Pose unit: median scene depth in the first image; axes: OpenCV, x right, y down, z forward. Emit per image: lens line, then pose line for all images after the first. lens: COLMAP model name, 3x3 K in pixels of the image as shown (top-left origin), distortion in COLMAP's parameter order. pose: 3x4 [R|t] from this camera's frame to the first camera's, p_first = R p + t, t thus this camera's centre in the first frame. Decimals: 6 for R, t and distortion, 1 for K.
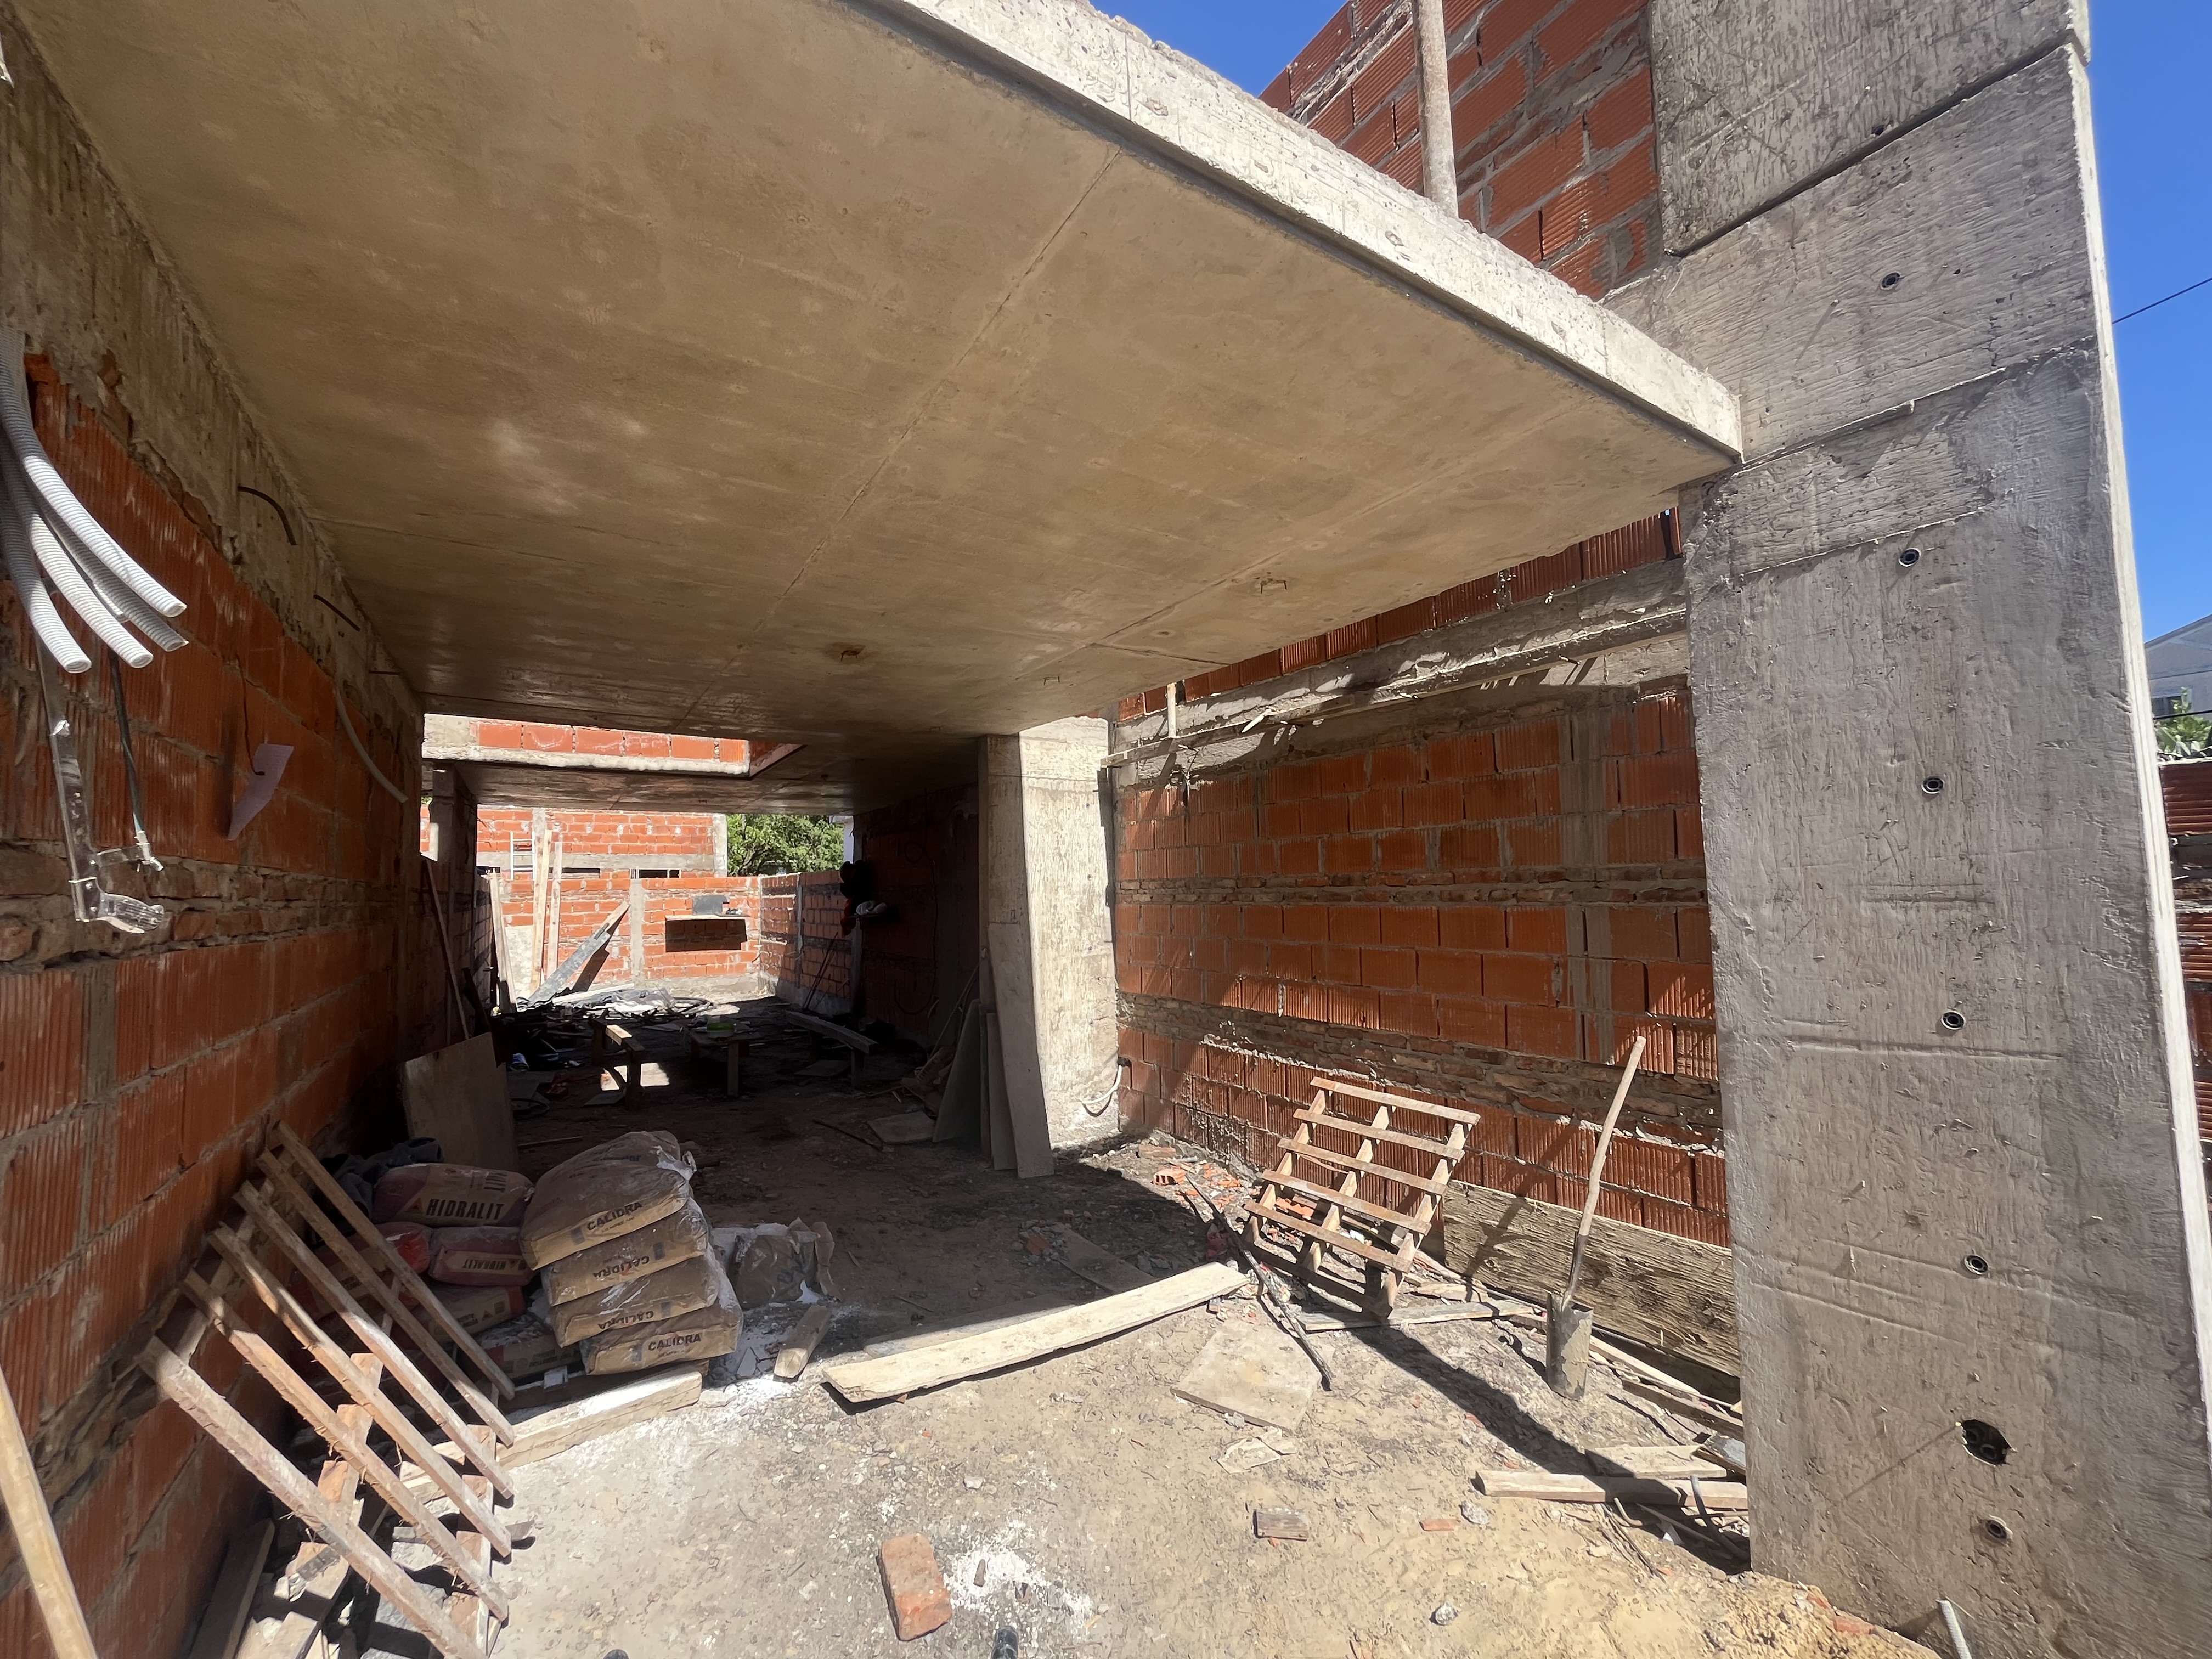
lens RADIAL K [[890.5, 0, 1095.2], [0, 890.5, 828.8], [0, 0, 1]] dist [0.001665, 0.000427]
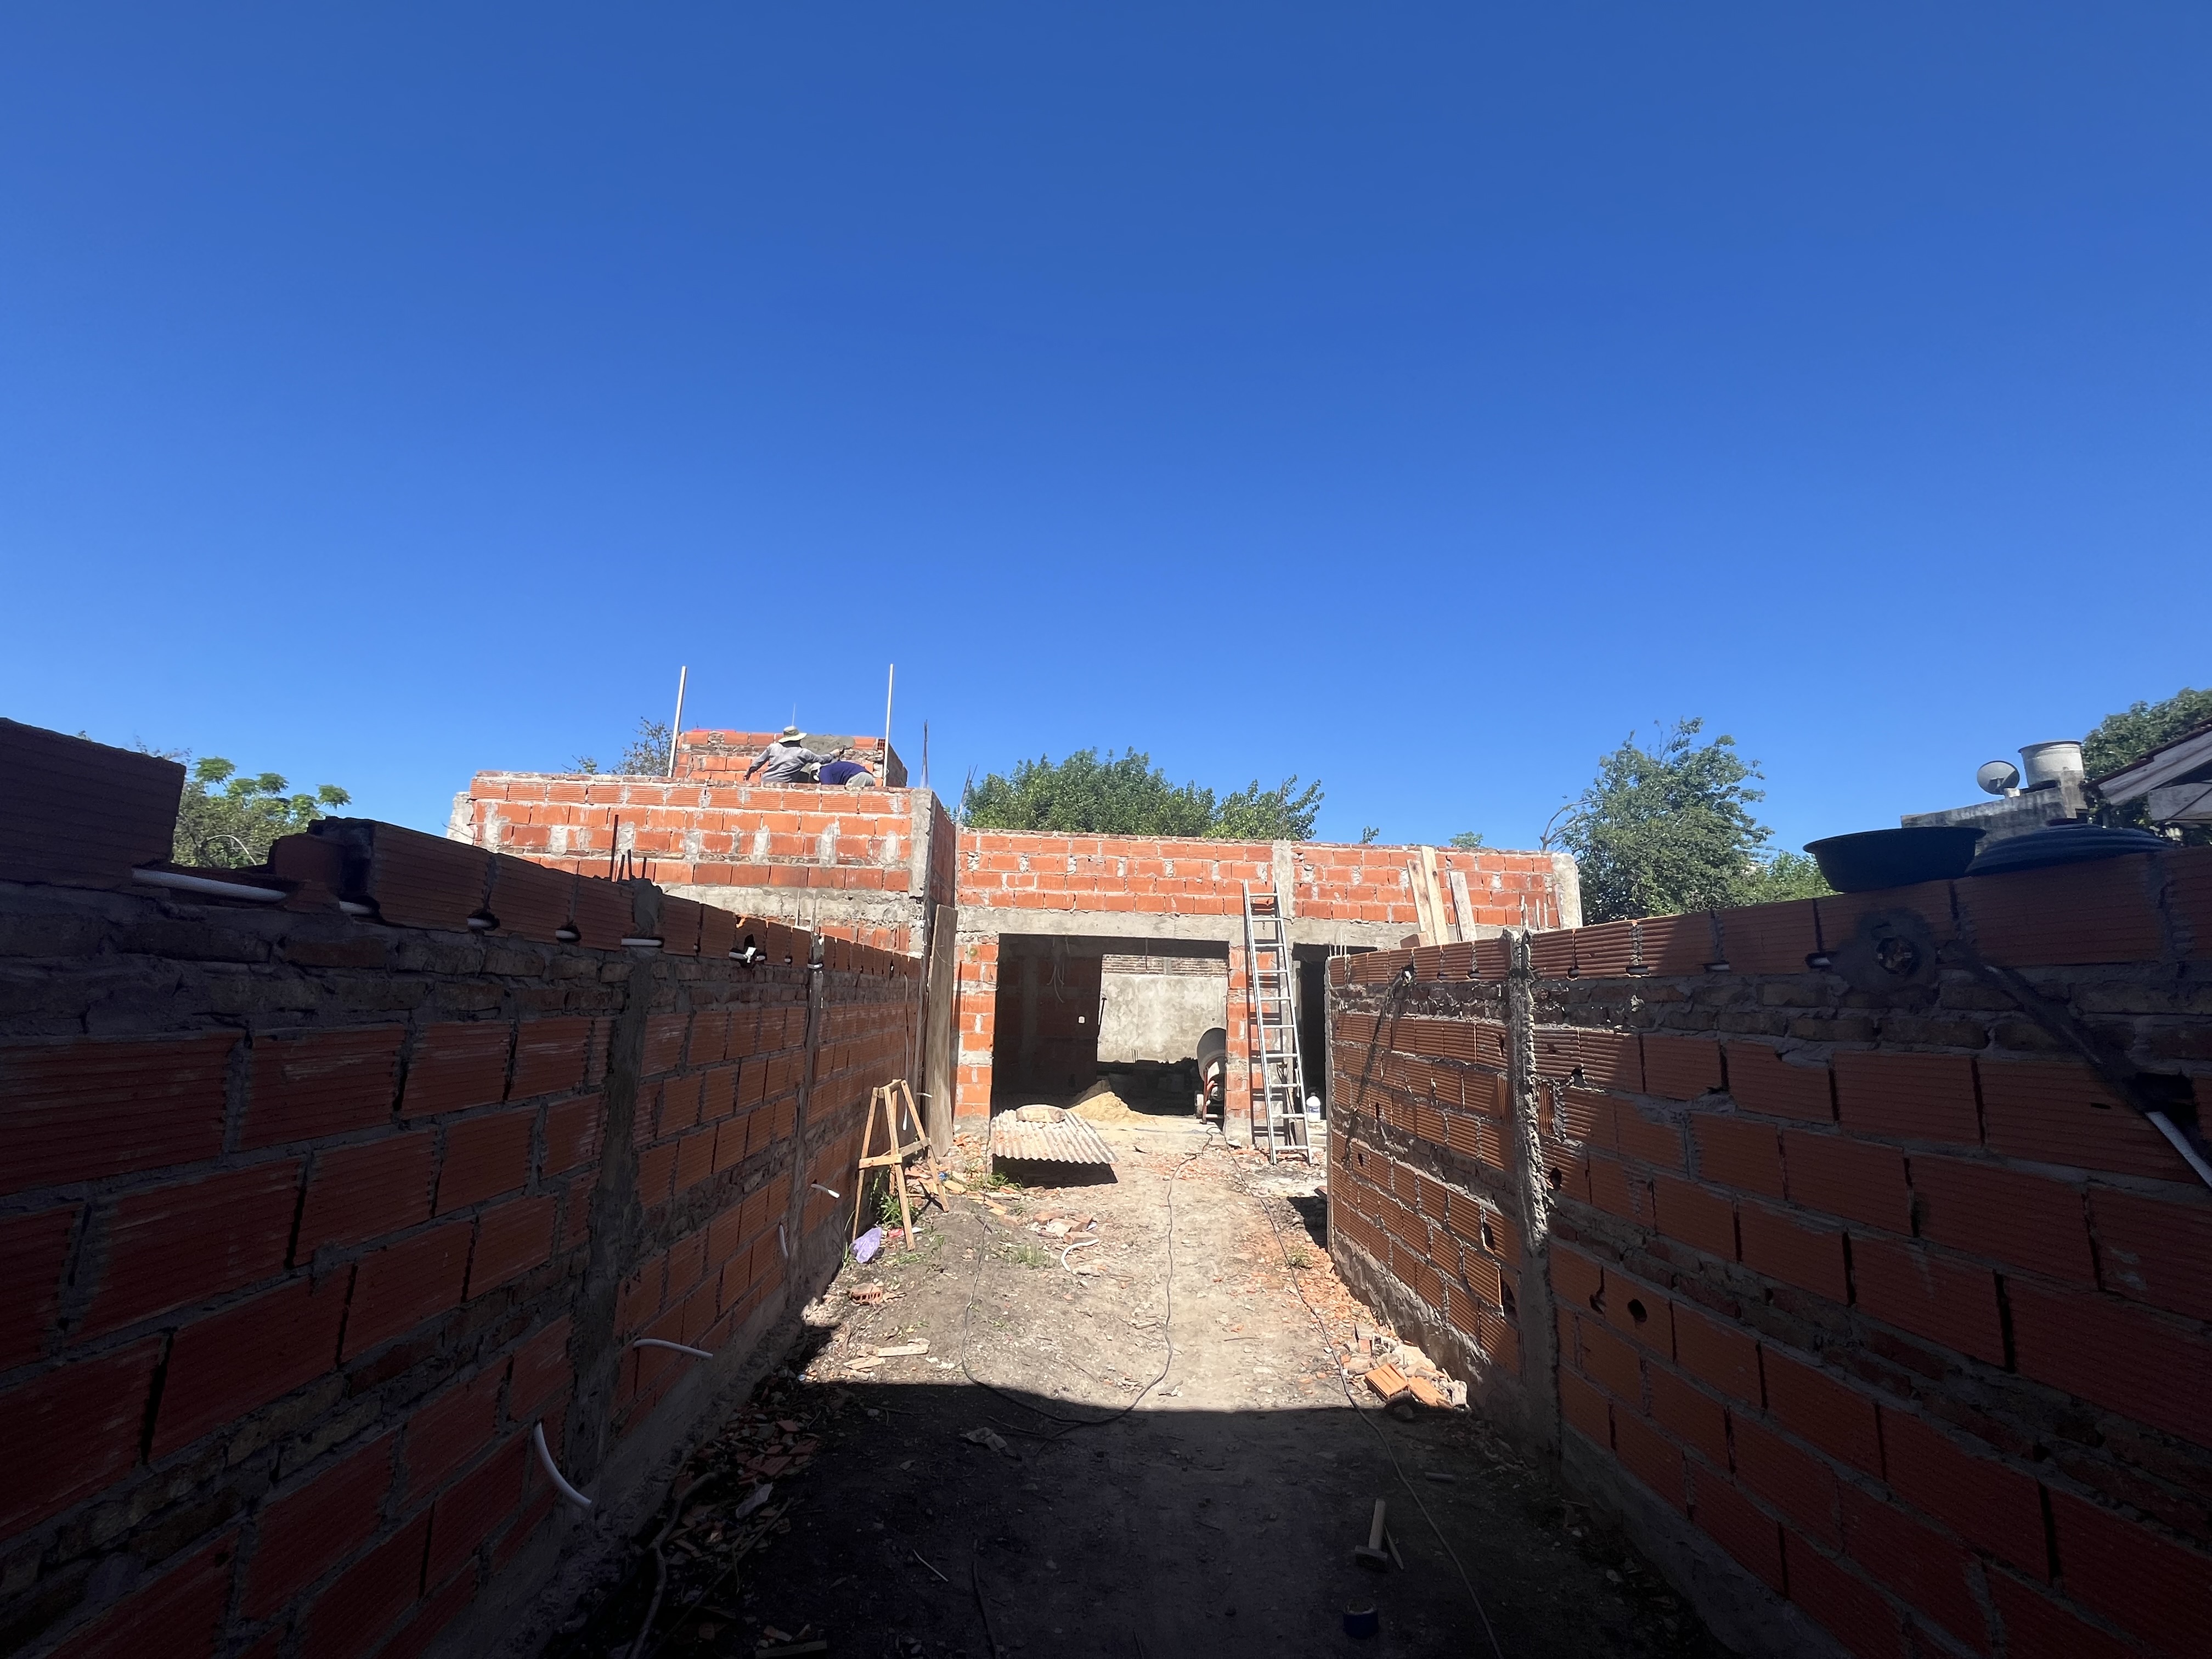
lens RADIAL K [[890.5, 0, 1112.7], [0, 890.5, 833.9], [0, 0, 1]] dist [0.001665, 0.000427]
pose [[0.875328, -0.047896, -0.481152, -0.532510], [-0.006191, 0.993890, -0.110199, 0.044304], [0.483491, 0.099440, 0.869683, 0.534374]]
